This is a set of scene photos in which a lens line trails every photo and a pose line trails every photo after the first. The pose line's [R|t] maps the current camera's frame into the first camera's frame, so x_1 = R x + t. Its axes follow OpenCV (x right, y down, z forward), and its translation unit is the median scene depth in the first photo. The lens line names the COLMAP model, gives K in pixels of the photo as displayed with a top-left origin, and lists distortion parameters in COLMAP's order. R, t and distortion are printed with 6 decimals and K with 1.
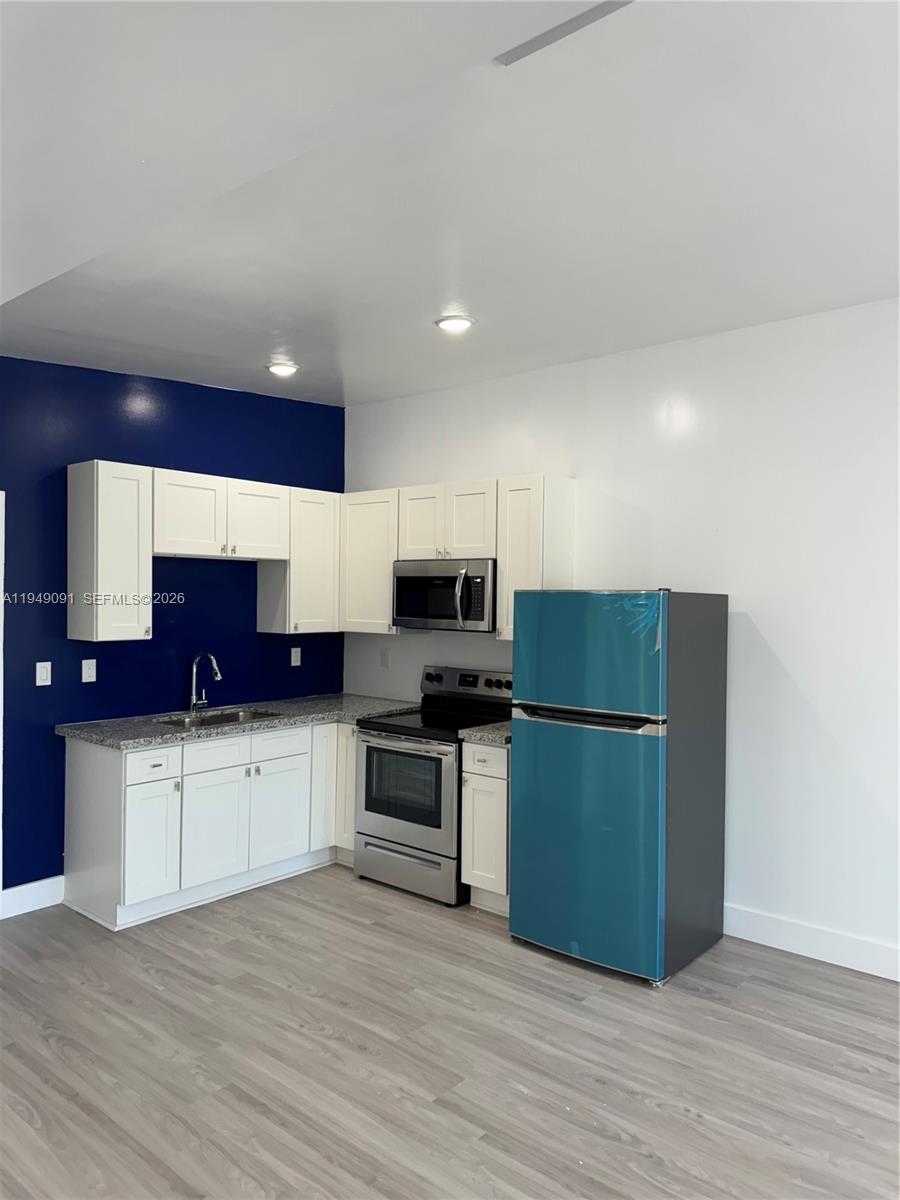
lens RADIAL K [[843.8, 0, 450.0], [0, 843.8, 600.0], [0, 0, 1]] dist [0.088121, -0.117234]
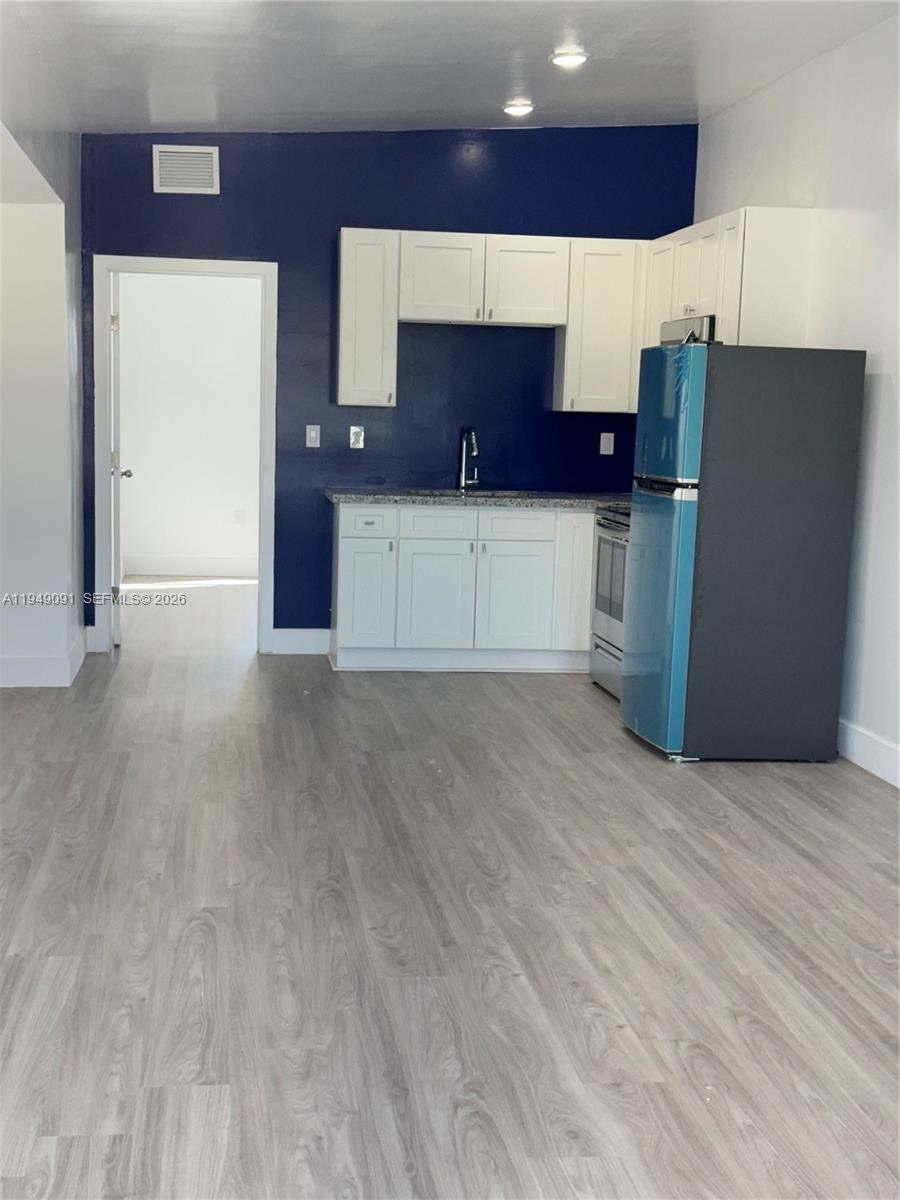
lens RADIAL K [[1697.7, 0, 450.0], [0, 1697.7, 600.0], [0, 0, 1]] dist [0.140292, 0.008569]
pose [[0.745463, 0.086789, -0.660872, 1.038049], [-0.026757, 0.994584, 0.100432, 0.070237], [0.666010, -0.057185, 0.743748, -0.456827]]
